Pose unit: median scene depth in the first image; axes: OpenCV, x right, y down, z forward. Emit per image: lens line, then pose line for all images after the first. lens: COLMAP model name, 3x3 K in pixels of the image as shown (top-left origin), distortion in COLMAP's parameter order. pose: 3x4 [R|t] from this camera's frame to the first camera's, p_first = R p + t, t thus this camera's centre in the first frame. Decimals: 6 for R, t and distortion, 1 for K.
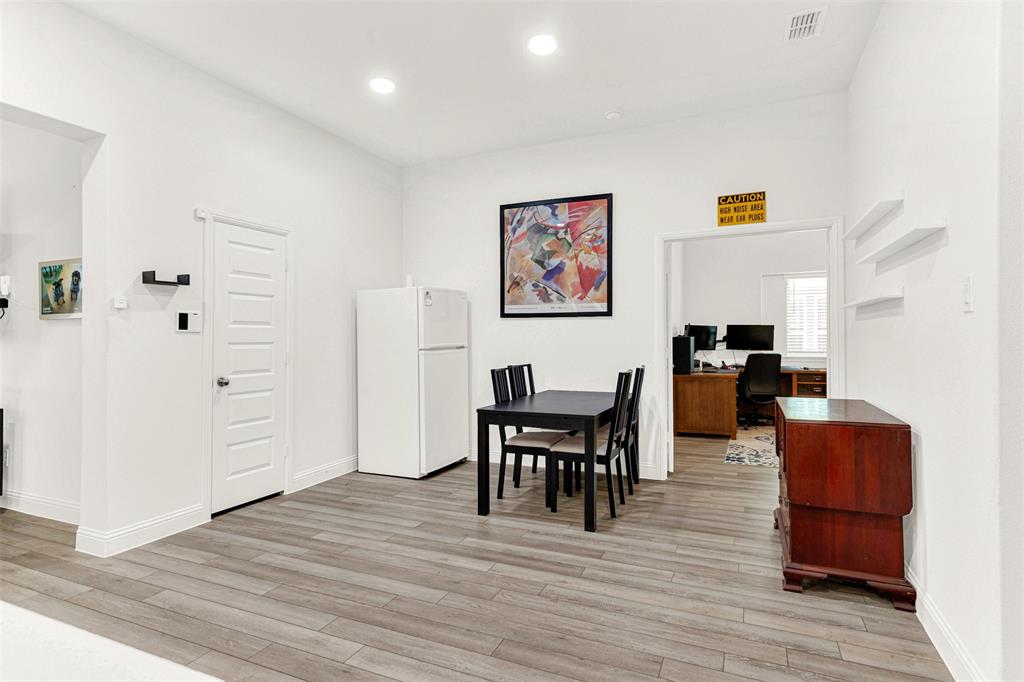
lens RADIAL K [[528.5, 0, 519.2], [0, 528.5, 333.9], [0, 0, 1]] dist [0.019037, 0.000587]
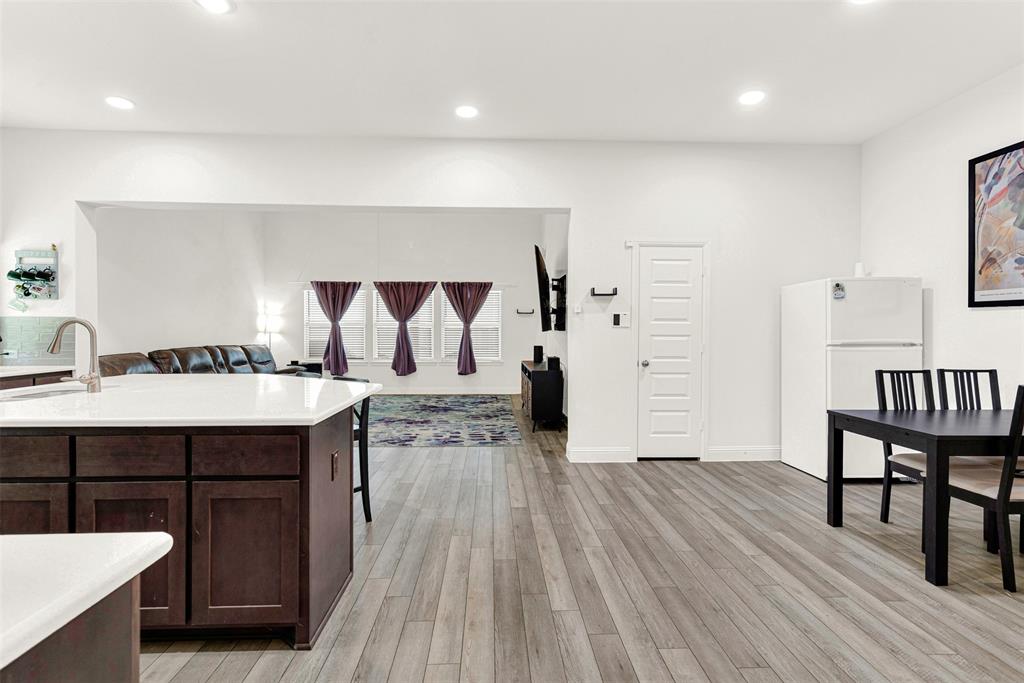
lens RADIAL K [[528.5, 0, 509.3], [0, 528.5, 330.8], [0, 0, 1]] dist [0.019037, 0.000587]
pose [[0.437578, 0.004814, -0.899168, 0.516382], [-0.002104, 0.999988, 0.004330, 0.000922], [0.899178, -0.000003, 0.437583, 0.090671]]
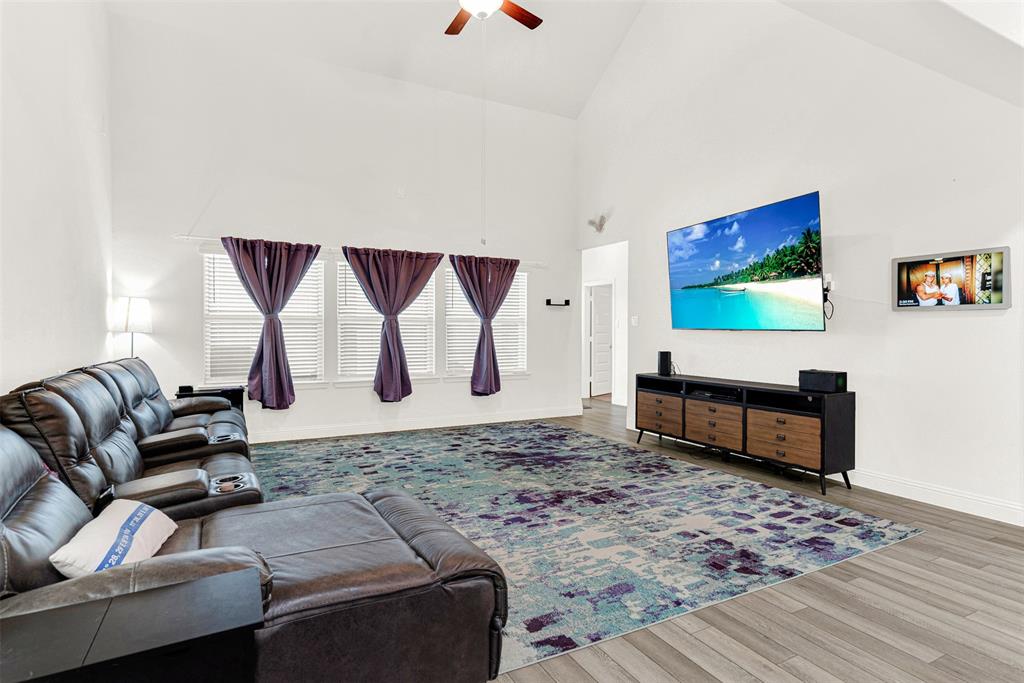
lens RADIAL K [[528.5, 0, 509.7], [0, 528.5, 342.5], [0, 0, 1]] dist [0.019037, 0.000587]
pose [[0.789326, 0.018740, -0.613688, -0.873368], [-0.005060, 0.999699, 0.024019, 0.013172], [0.613954, -0.015854, 0.789183, -0.325178]]
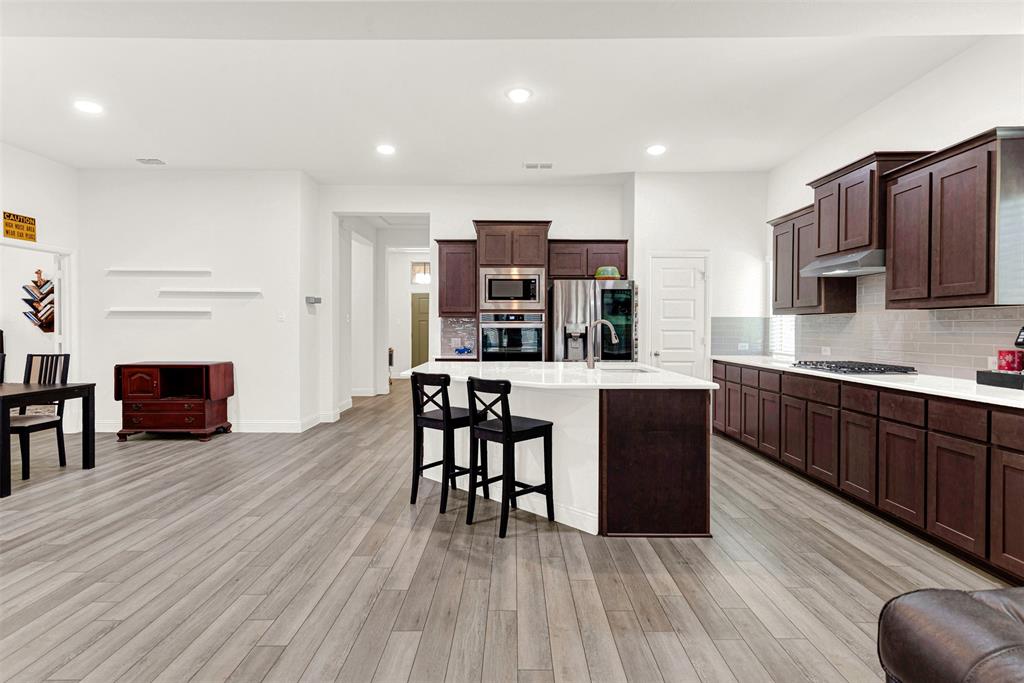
lens RADIAL K [[528.5, 0, 517.2], [0, 528.5, 332.8], [0, 0, 1]] dist [0.019037, 0.000587]
pose [[-0.413216, -0.005884, 0.910614, -1.458317], [-0.001522, 0.999982, 0.005771, 0.010734], [-0.910632, 0.000999, -0.413218, 0.519239]]
